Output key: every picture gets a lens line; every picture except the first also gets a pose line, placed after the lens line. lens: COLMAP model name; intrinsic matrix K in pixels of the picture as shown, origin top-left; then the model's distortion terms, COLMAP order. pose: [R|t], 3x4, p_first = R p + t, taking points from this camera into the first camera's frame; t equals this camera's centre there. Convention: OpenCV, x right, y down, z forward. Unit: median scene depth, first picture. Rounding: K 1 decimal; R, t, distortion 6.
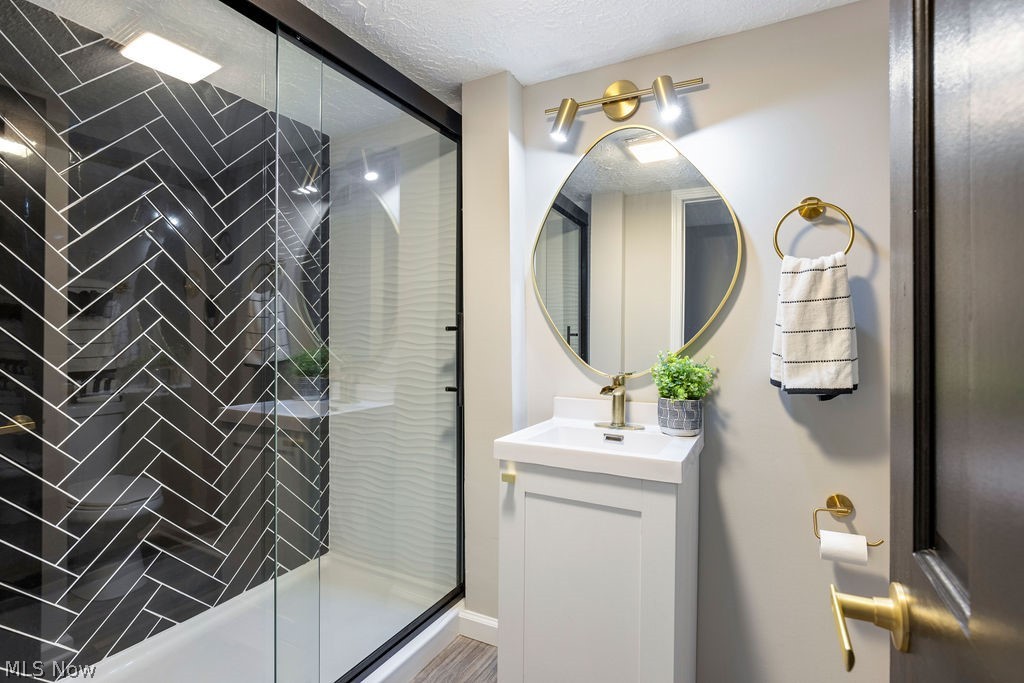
lens RADIAL K [[504.4, 0, 510.9], [0, 504.4, 335.8], [0, 0, 1]] dist [0.001279, -0.001794]
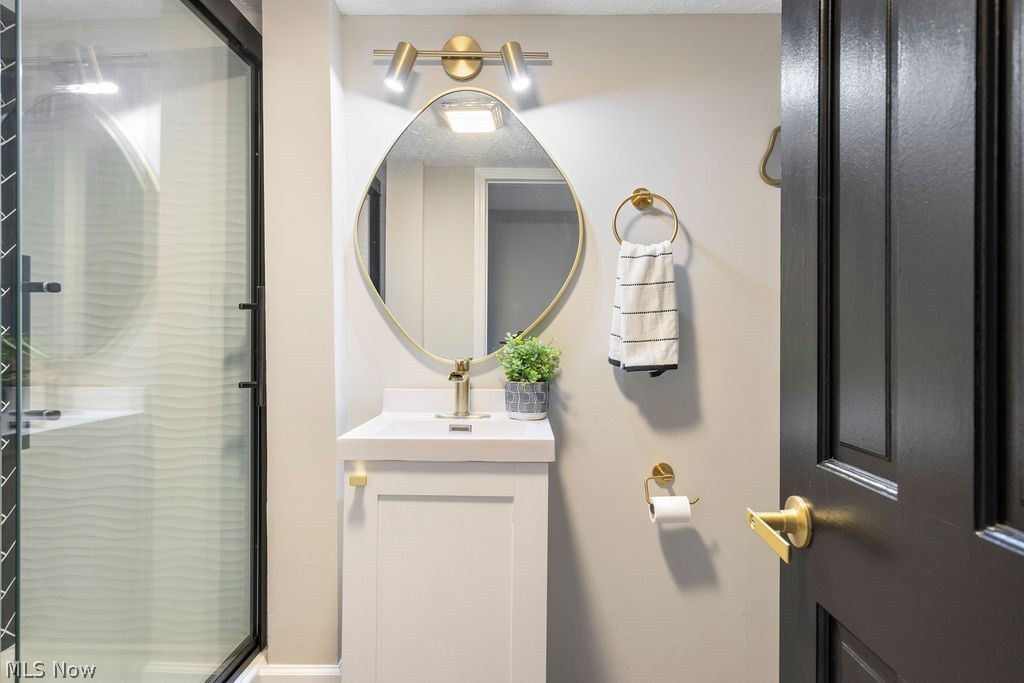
lens RADIAL K [[590.7, 0, 513.4], [0, 590.7, 341.5], [0, 0, 1]] dist [0.012687, -0.000916]
pose [[0.889175, -0.002047, 0.457563, -0.205232], [-0.001733, 0.999968, 0.007841, 0.037860], [-0.457565, -0.007765, 0.889143, 0.007130]]
